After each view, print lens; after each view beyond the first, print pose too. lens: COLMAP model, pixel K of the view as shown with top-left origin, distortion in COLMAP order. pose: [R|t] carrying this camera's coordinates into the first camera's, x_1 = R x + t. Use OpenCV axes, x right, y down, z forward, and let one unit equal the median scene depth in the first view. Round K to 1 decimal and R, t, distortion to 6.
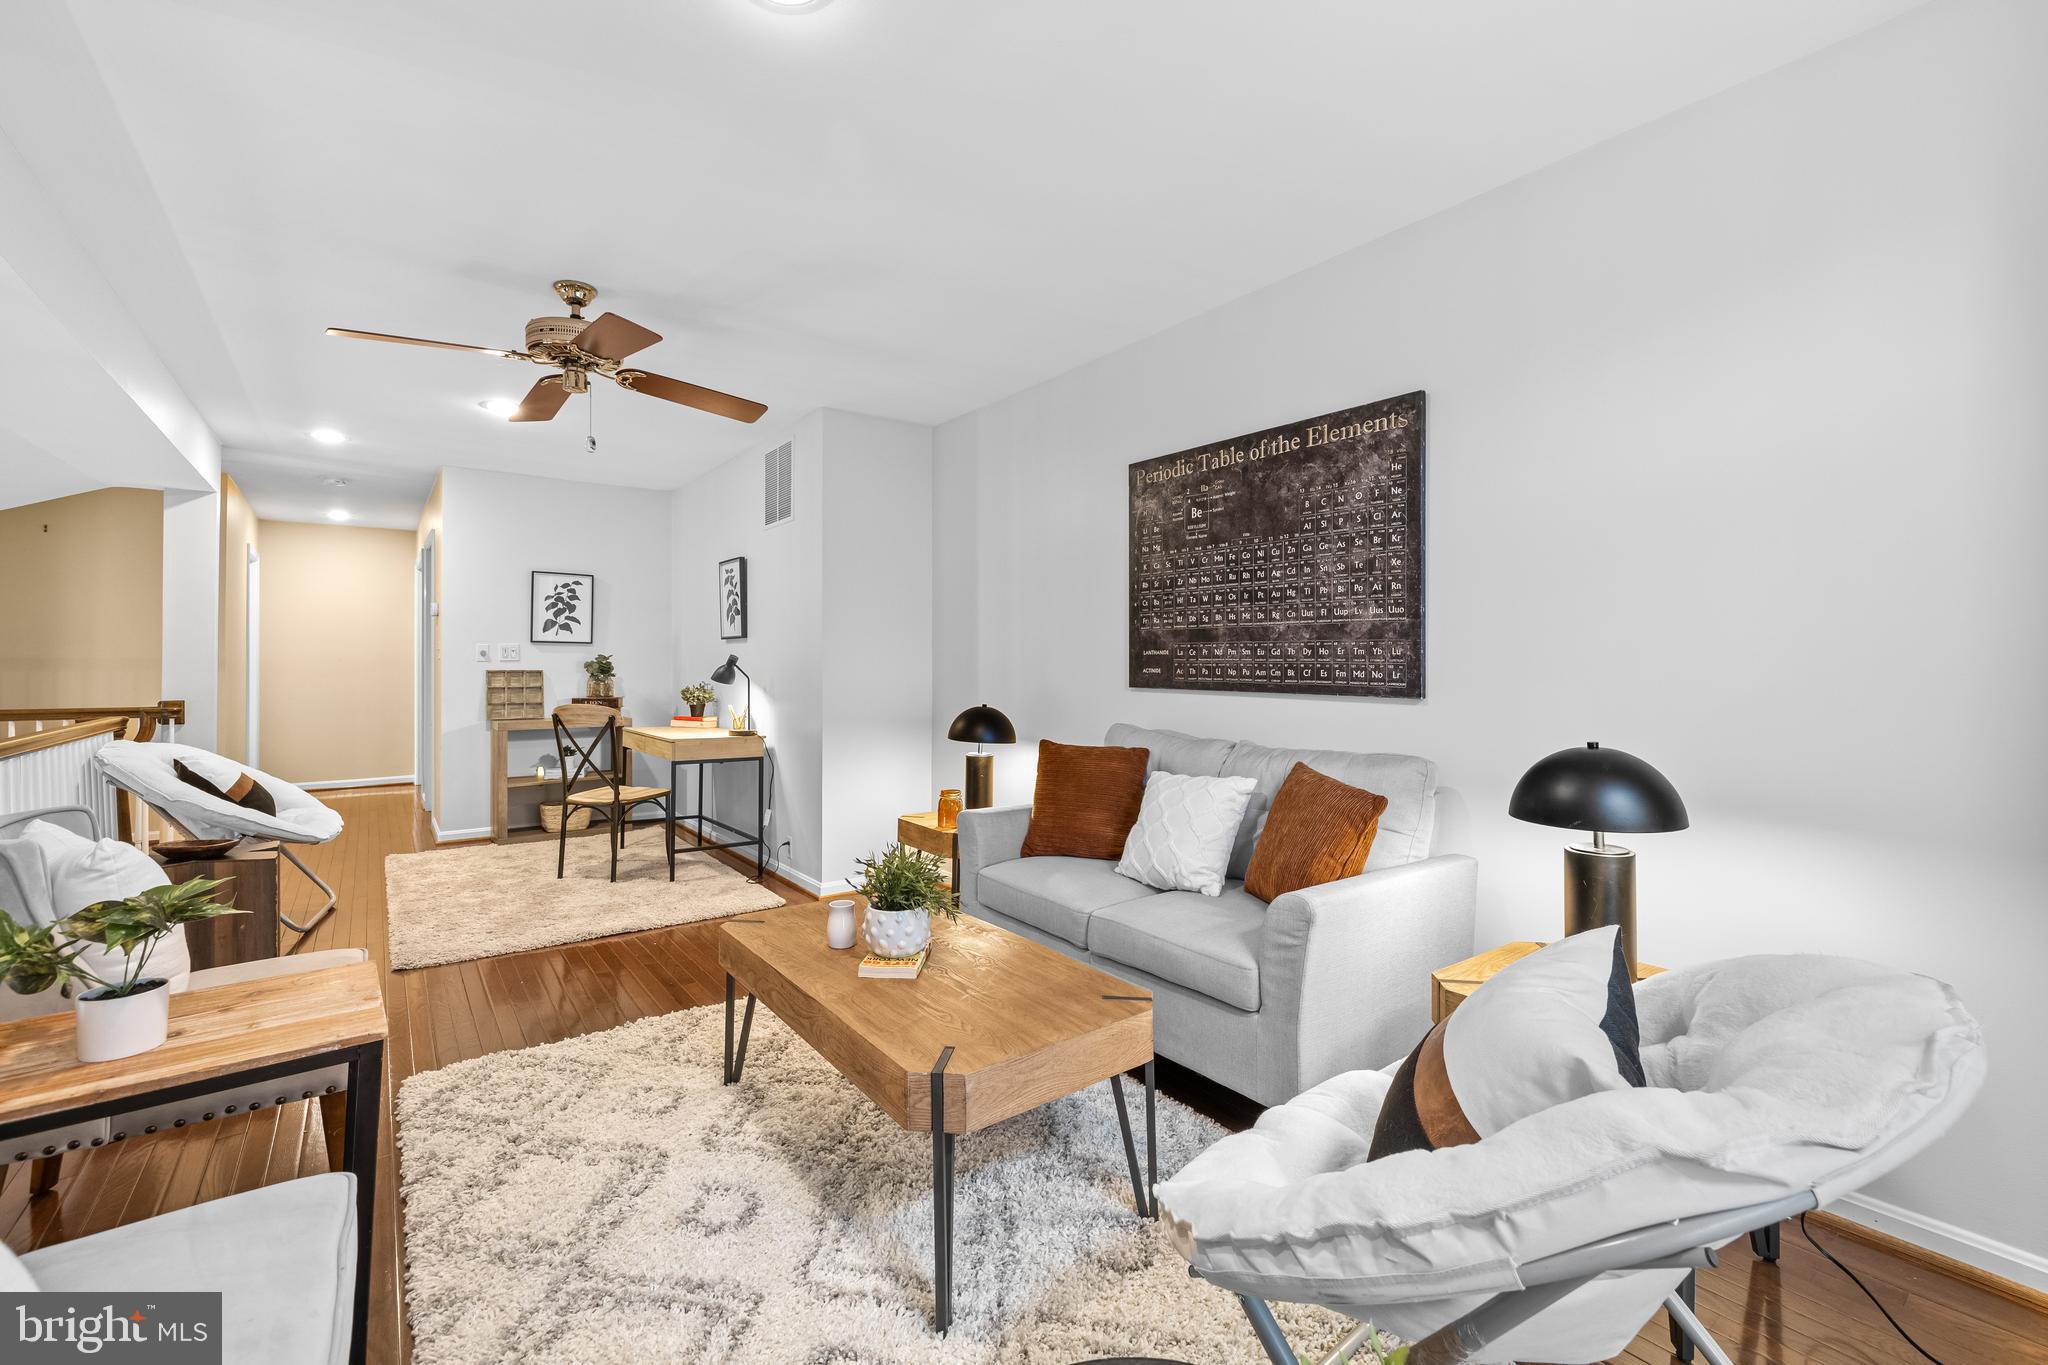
lens RADIAL K [[869.0, 0, 1014.9], [0, 869.0, 660.5], [0, 0, 1]] dist [0.001069, 0.000470]
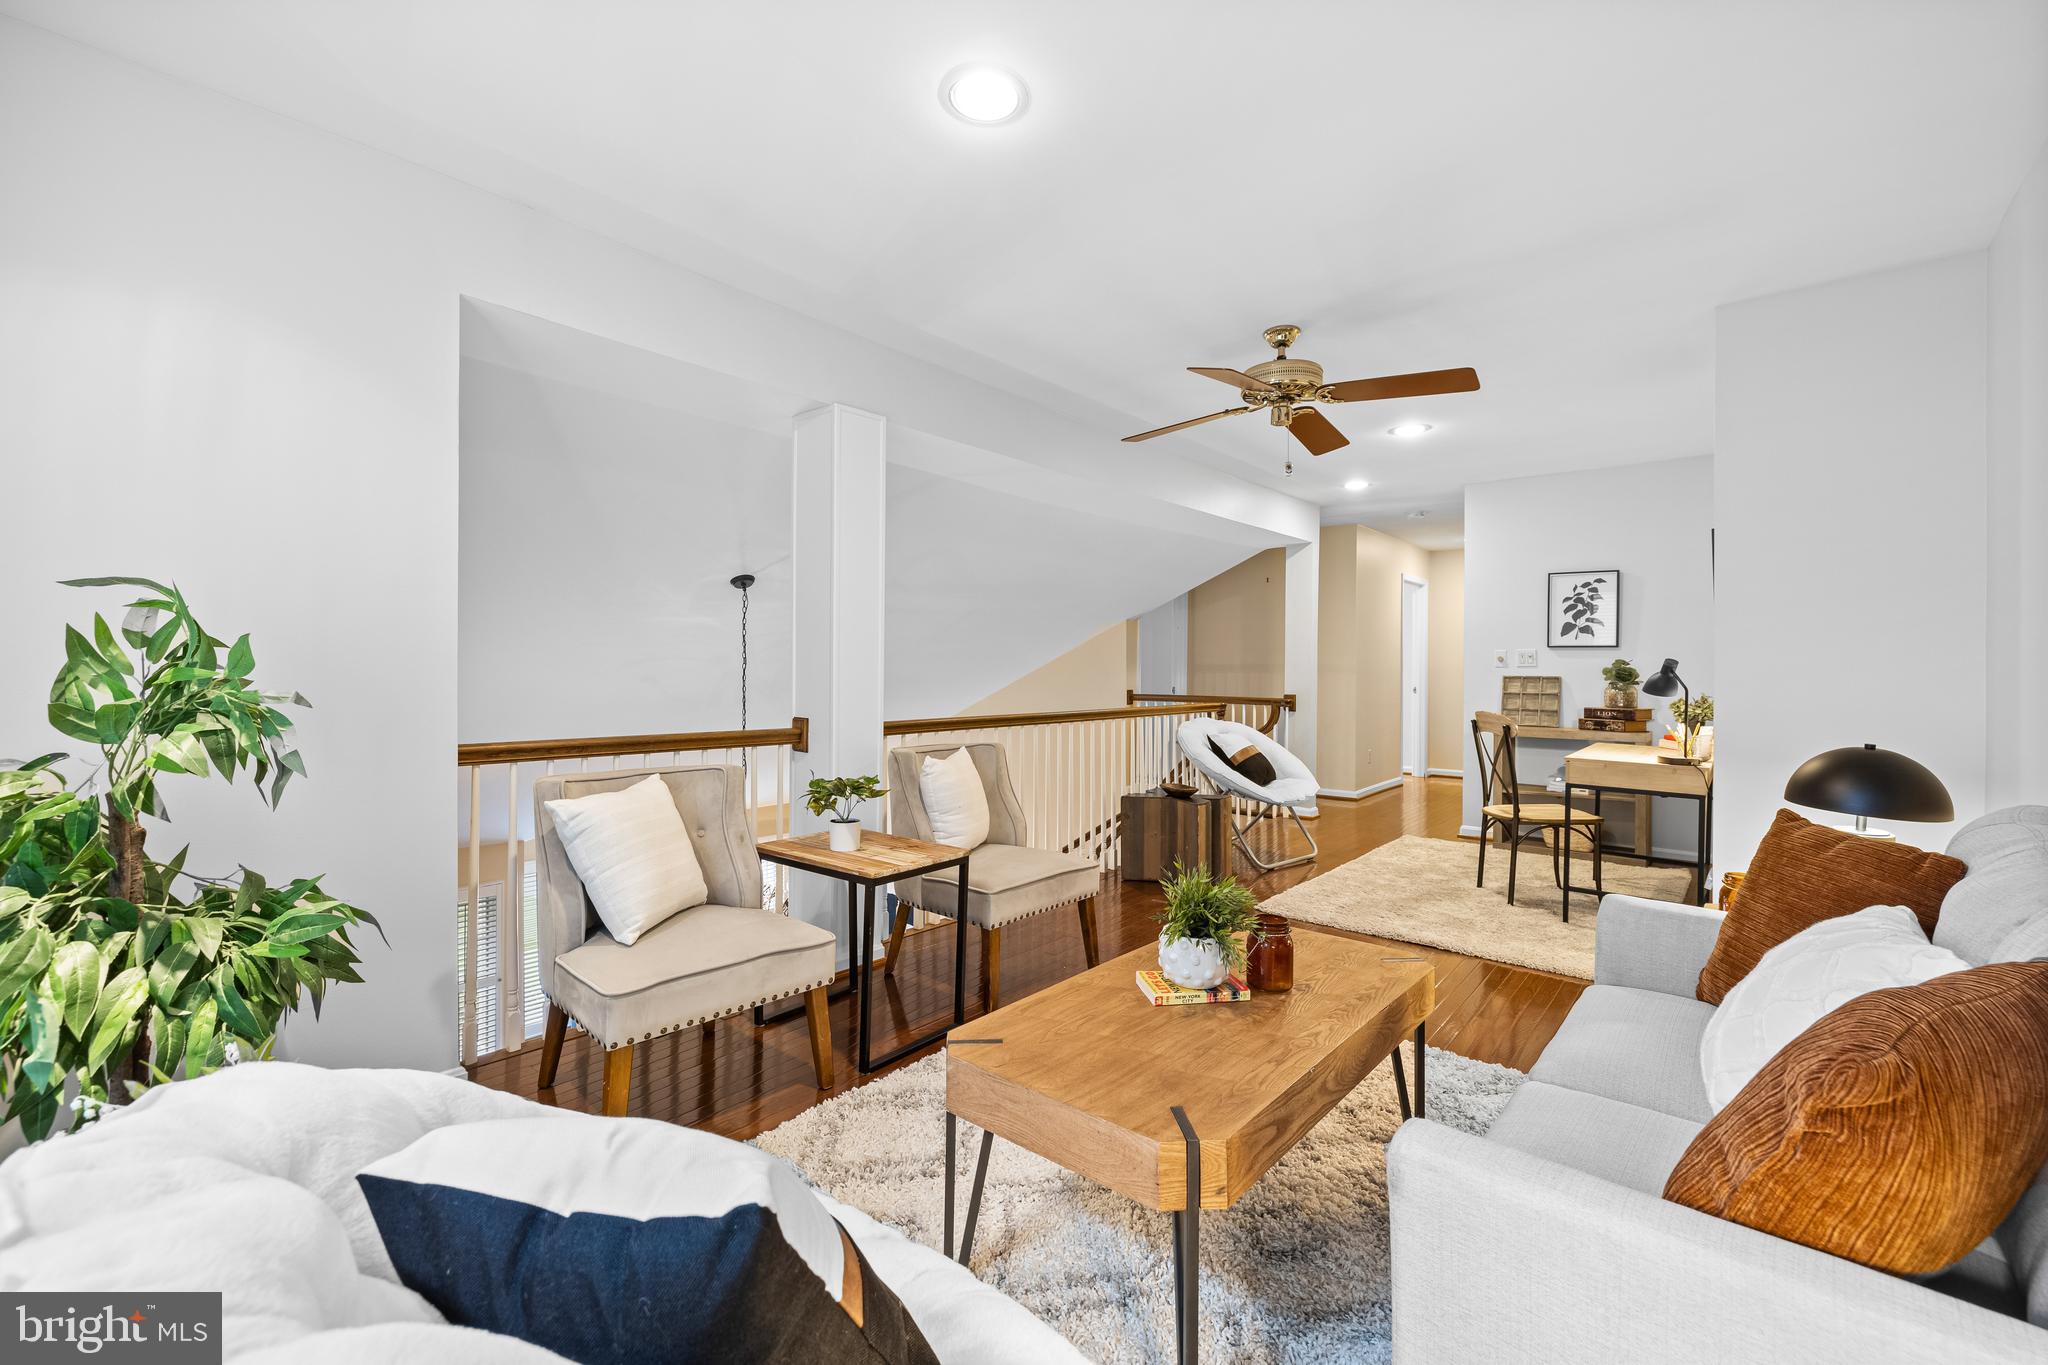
lens RADIAL K [[869.0, 0, 1014.9], [0, 869.0, 660.5], [0, 0, 1]] dist [0.001069, 0.000470]
pose [[0.198961, -0.006530, -0.979986, 0.275492], [-0.000202, 0.999978, -0.006704, 0.000205], [0.980007, 0.001531, 0.198955, 0.236872]]
